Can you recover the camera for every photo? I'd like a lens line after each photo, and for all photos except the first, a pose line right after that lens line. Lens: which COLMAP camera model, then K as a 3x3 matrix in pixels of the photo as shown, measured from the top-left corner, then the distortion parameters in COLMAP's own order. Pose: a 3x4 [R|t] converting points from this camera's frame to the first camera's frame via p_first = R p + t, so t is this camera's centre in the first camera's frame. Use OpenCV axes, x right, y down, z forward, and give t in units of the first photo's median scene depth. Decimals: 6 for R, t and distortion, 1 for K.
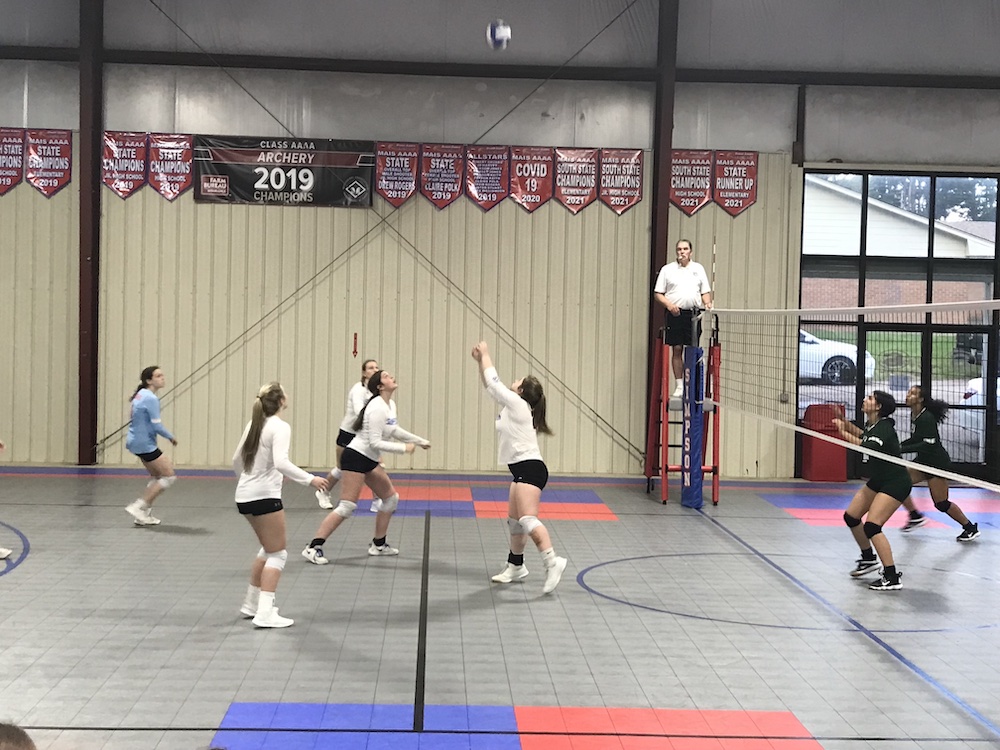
lens RADIAL K [[1641.2, 0, 493.3], [0, 1641.2, 394.8], [0, 0, 1]] dist [0.142536, 0.000000]
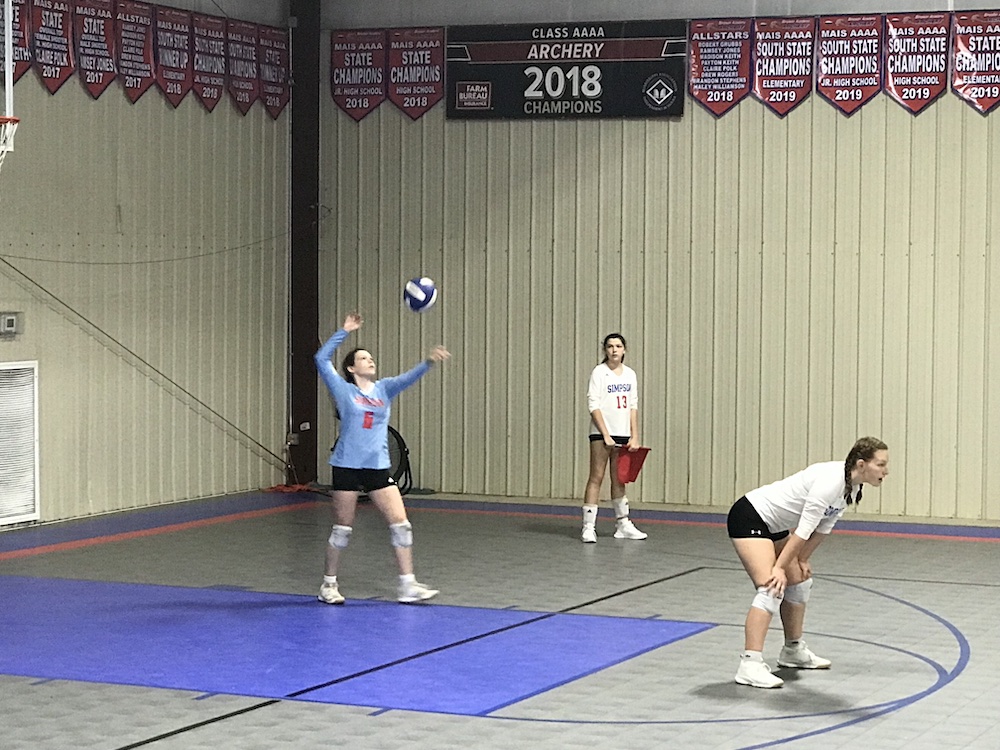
lens RADIAL K [[2606.8, 0, 486.9], [0, 2606.8, 373.0], [0, 0, 1]] dist [0.086624, 0.000000]
pose [[0.884883, 0.009195, -0.465723, 0.446623], [-0.017812, 0.999742, -0.014104, 0.009432], [0.465473, 0.020776, 0.884818, 0.020584]]
